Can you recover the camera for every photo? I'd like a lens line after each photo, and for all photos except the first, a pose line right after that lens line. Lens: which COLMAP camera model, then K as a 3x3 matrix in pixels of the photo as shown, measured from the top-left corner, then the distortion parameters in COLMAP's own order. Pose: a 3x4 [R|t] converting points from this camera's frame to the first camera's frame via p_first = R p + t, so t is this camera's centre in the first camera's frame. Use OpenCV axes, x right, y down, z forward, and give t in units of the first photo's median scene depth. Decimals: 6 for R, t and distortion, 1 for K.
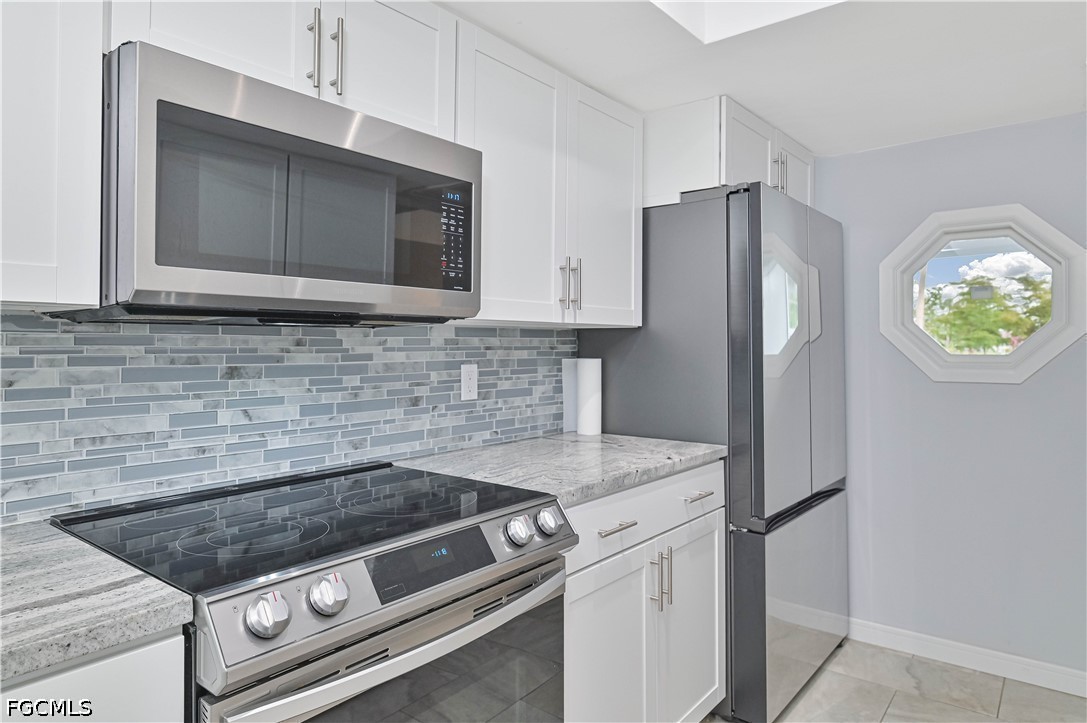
lens RADIAL K [[673.6, 0, 550.0], [0, 673.6, 332.4], [0, 0, 1]] dist [-0.003819, 0.003110]
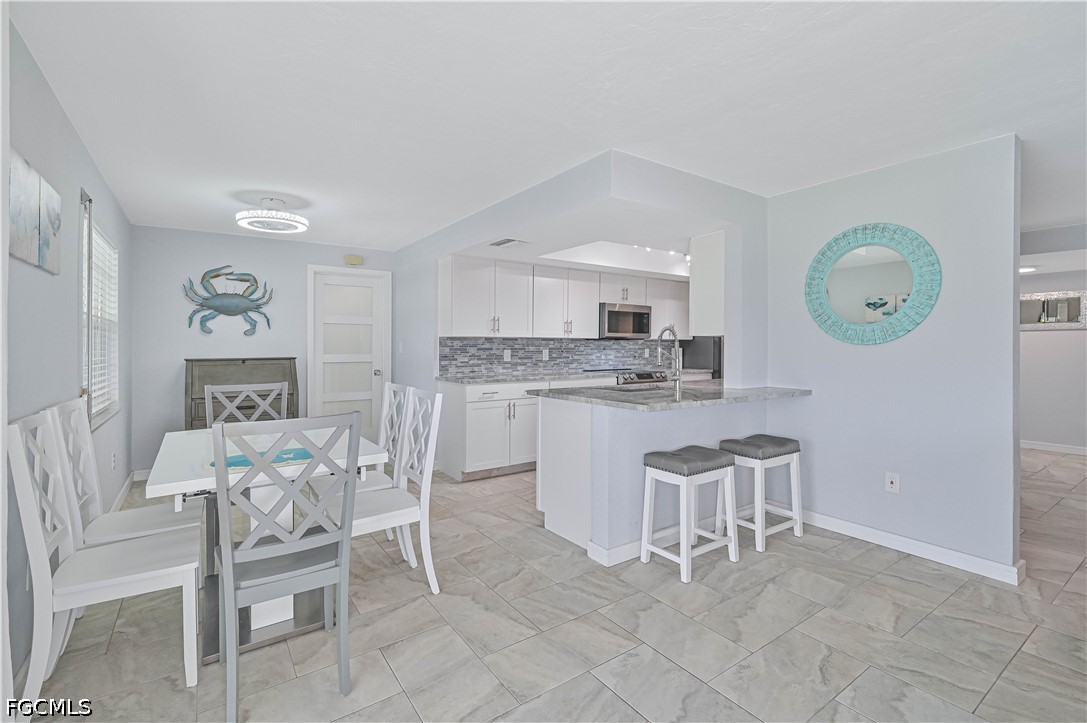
lens RADIAL K [[485.1, 0, 543.5], [0, 485.1, 348.0], [0, 0, 1]] dist [-0.001313, 0.000353]
pose [[0.957110, 0.002659, -0.289713, 0.163503], [0.002636, 0.999837, 0.017887, -0.015489], [0.289713, -0.017883, 0.956946, -2.458814]]
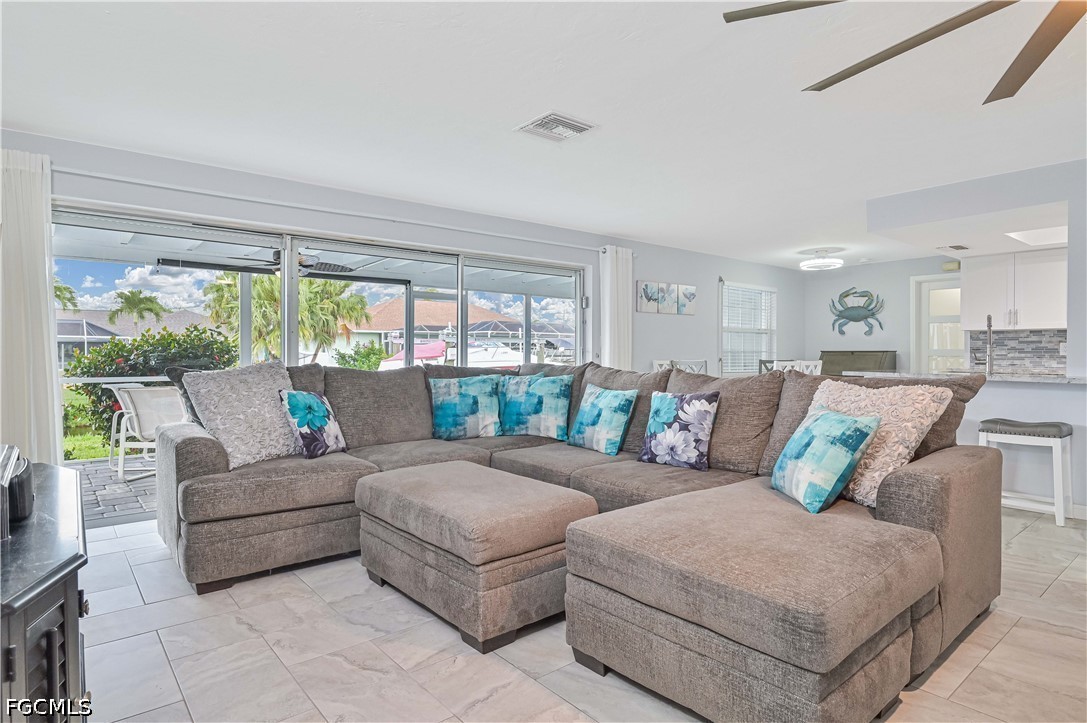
lens RADIAL K [[595.0, 0, 542.7], [0, 595.0, 355.7], [0, 0, 1]] dist [-0.001717, 0.000100]
pose [[-0.210059, 0.005336, -0.977674, 2.867487], [0.009632, 0.999948, 0.003388, 0.078475], [0.977641, -0.008706, -0.210099, -1.843478]]
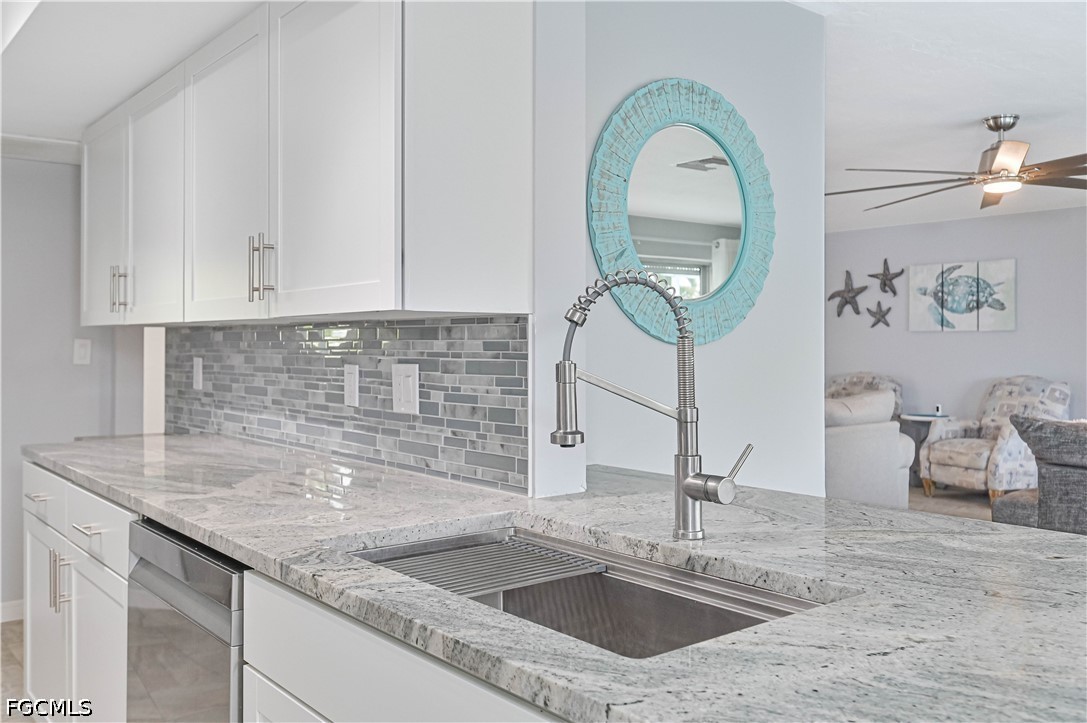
lens RADIAL K [[949.3, 0, 545.8], [0, 949.3, 336.1], [0, 0, 1]] dist [-0.009189, 0.002259]
pose [[0.223034, 0.005834, 0.974793, -0.754206], [-0.013094, 0.999910, -0.002988, -0.000727], [-0.974723, -0.012097, 0.223090, -0.641161]]
